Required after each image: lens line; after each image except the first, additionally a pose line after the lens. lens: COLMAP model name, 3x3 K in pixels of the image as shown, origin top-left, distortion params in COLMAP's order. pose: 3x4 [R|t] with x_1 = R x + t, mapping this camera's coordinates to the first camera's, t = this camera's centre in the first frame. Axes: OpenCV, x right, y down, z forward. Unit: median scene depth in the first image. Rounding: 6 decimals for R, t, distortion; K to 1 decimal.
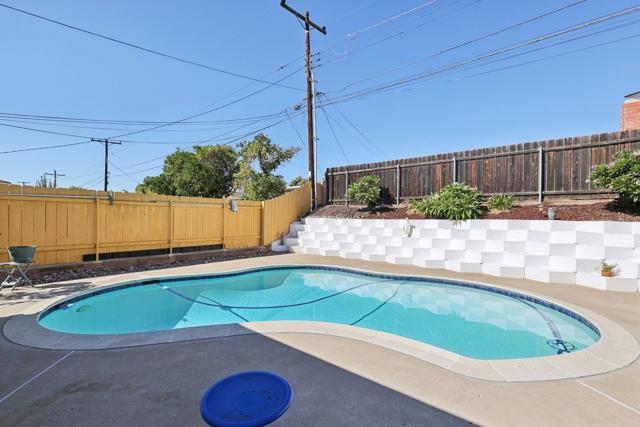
lens RADIAL K [[280.2, 0, 317.5], [0, 280.2, 220.0], [0, 0, 1]] dist [0.000642, -0.000903]
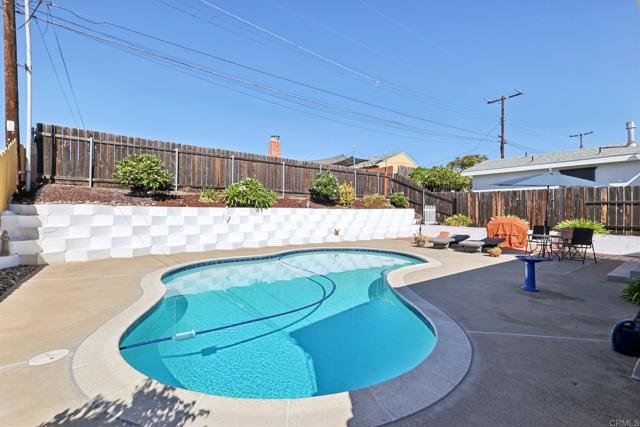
lens RADIAL K [[280.2, 0, 306.0], [0, 280.2, 219.6], [0, 0, 1]] dist [0.000642, -0.000903]
pose [[0.256012, -0.043886, 0.965677, -0.623804], [-0.007699, 0.998845, 0.047435, -0.009453], [-0.966643, -0.019579, 0.255378, 0.399748]]
